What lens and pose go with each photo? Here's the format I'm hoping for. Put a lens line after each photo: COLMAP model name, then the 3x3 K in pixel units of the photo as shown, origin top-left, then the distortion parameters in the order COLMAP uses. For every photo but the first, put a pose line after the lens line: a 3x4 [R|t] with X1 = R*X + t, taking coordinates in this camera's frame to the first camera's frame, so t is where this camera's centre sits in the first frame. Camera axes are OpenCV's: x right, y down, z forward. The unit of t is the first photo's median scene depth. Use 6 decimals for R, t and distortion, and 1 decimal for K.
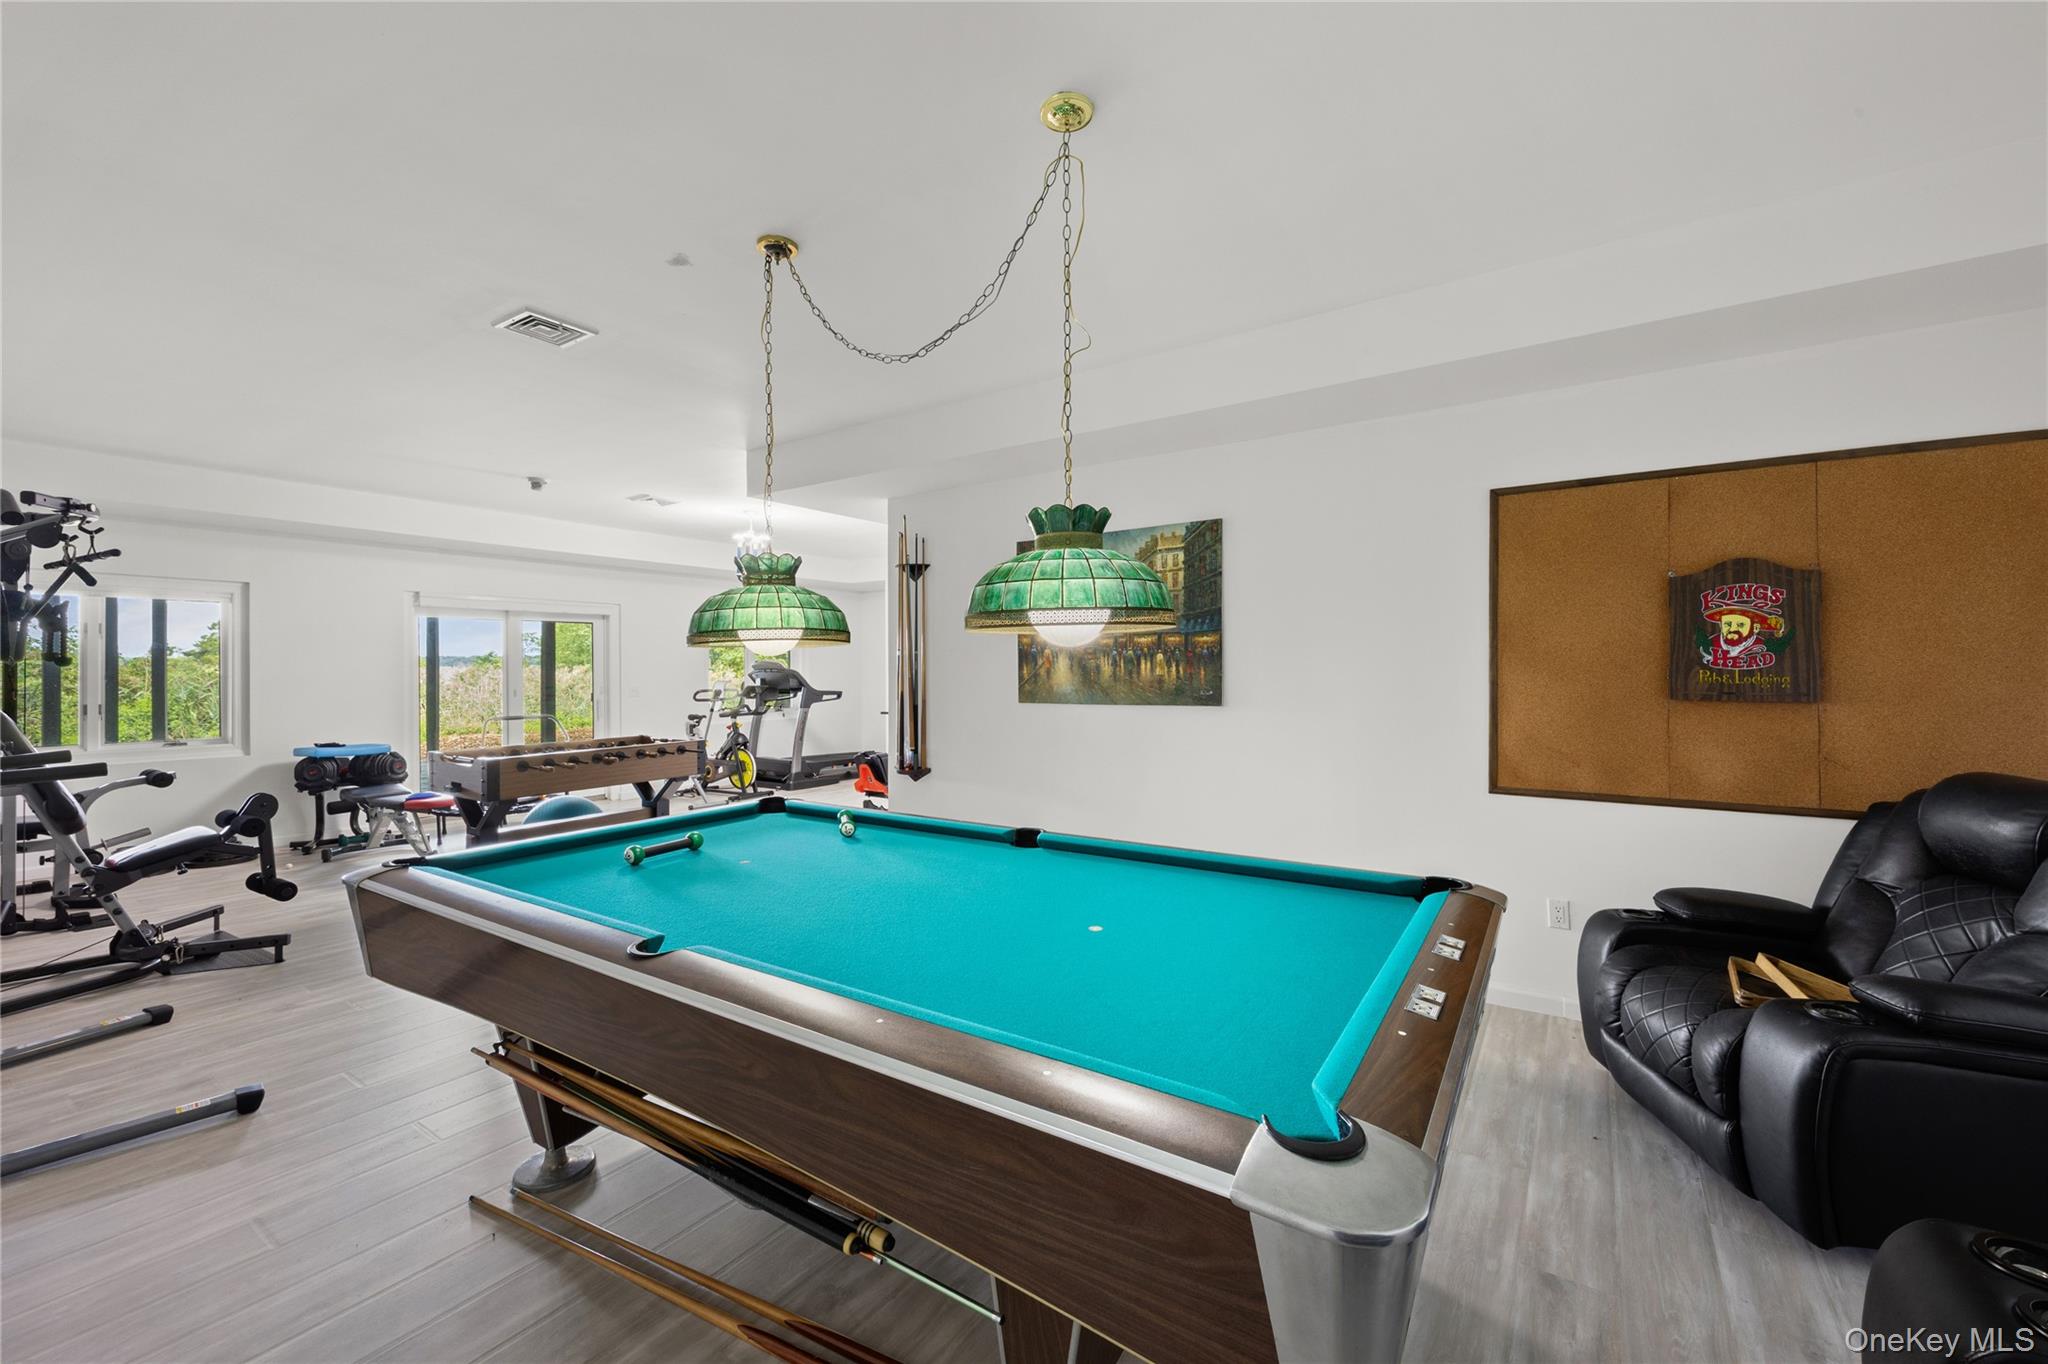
lens RADIAL K [[823.0, 0, 1024.7], [0, 823.0, 667.9], [0, 0, 1]] dist [0.009788, -0.001432]
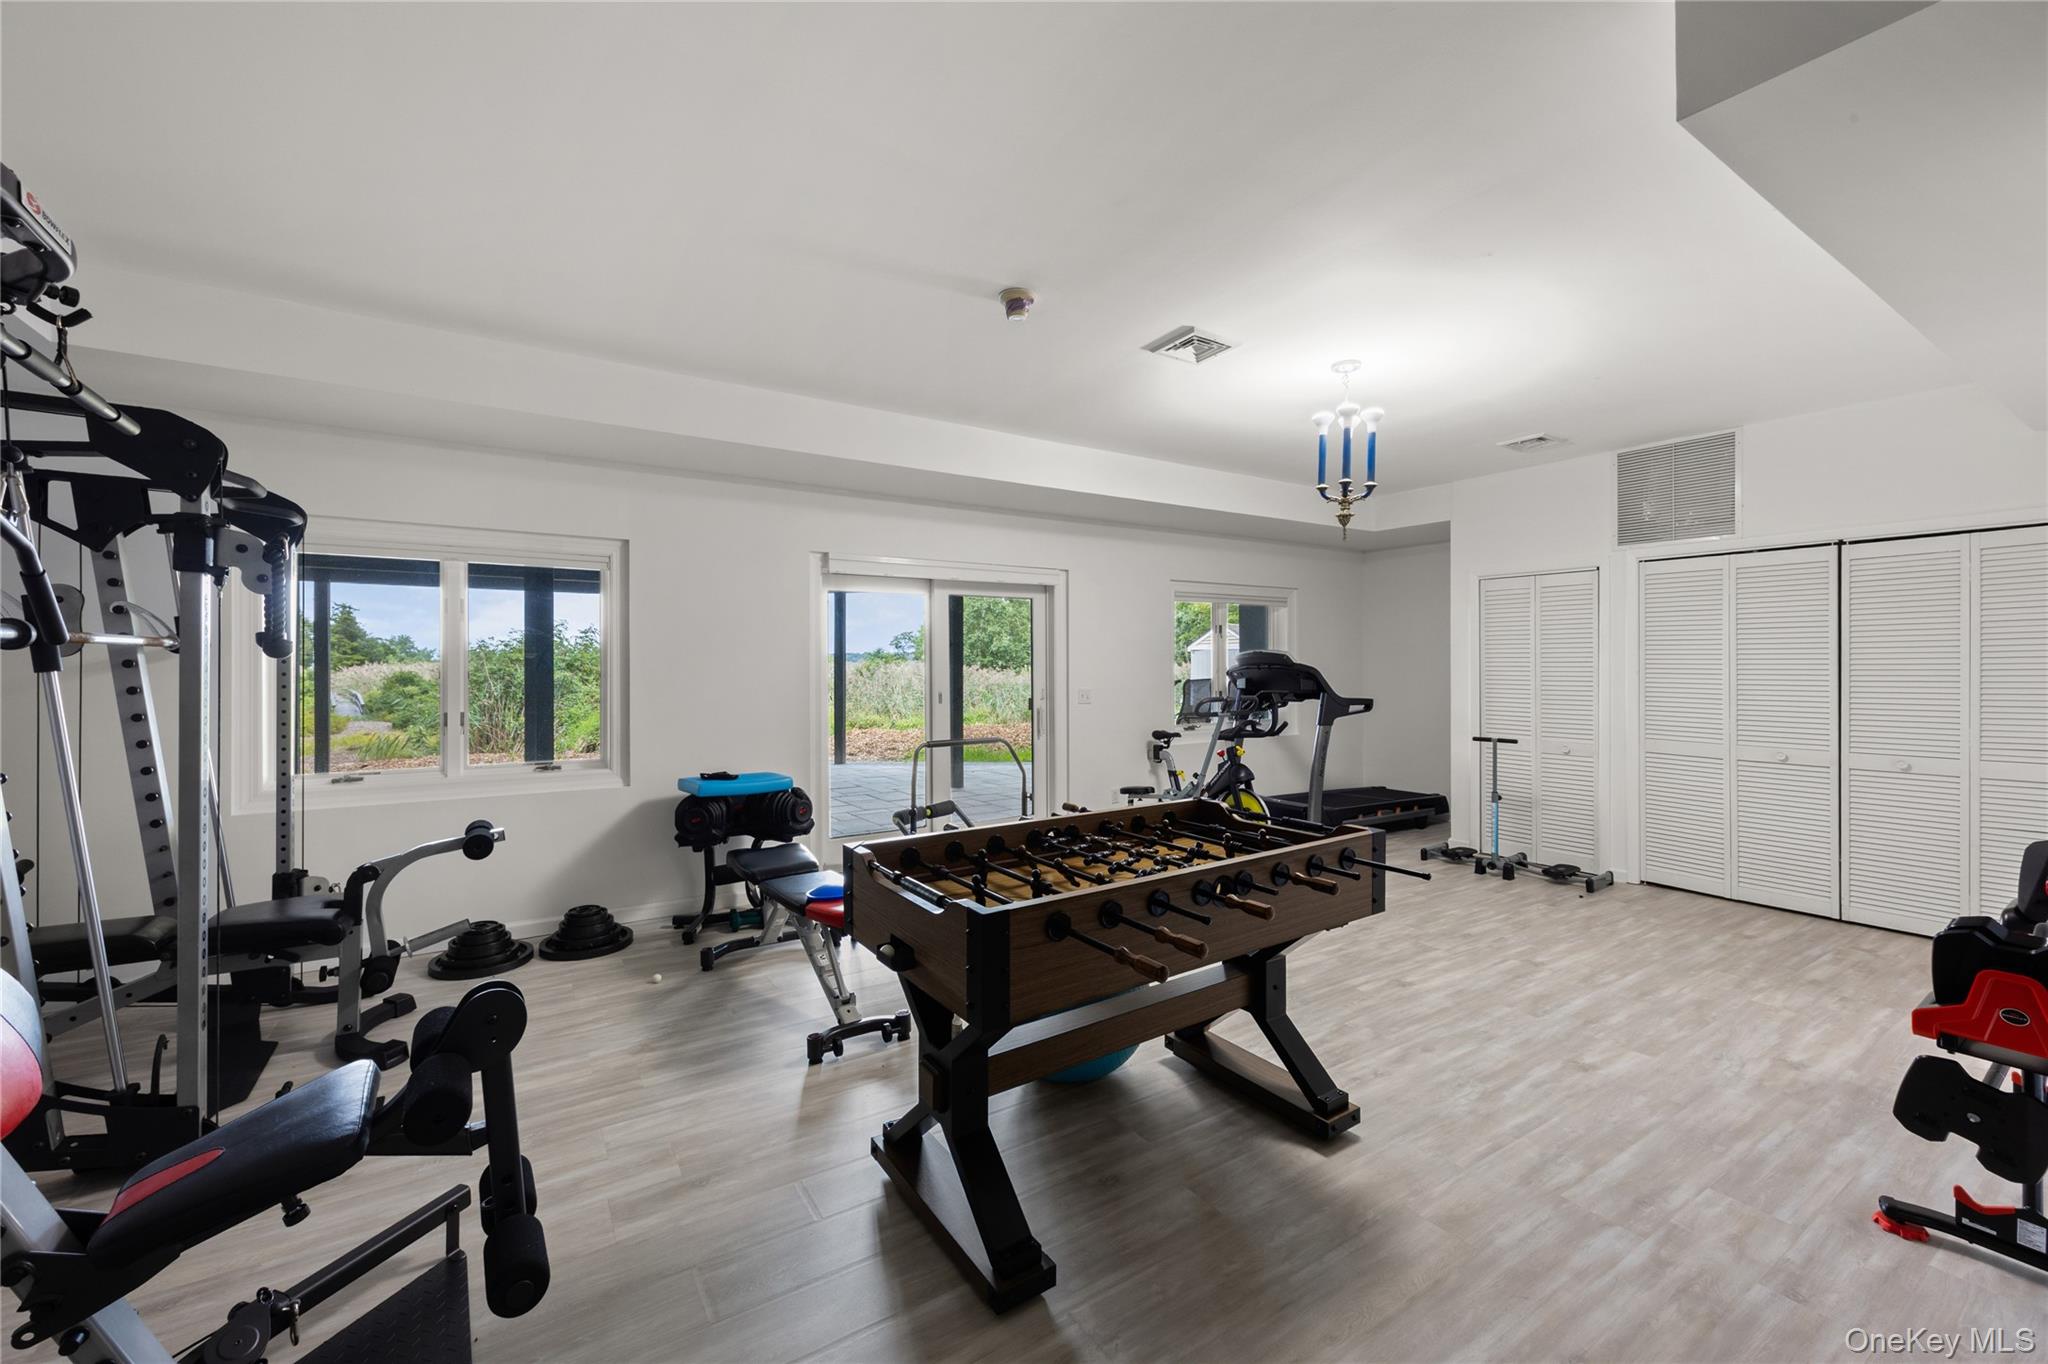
lens RADIAL K [[823.0, 0, 1022.1], [0, 823.0, 671.4], [0, 0, 1]] dist [0.009788, -0.001432]
pose [[0.920106, 0.004278, -0.391646, -0.255951], [-0.000564, 0.999954, 0.009599, 0.001081], [0.391669, -0.008612, 0.920066, 0.351089]]
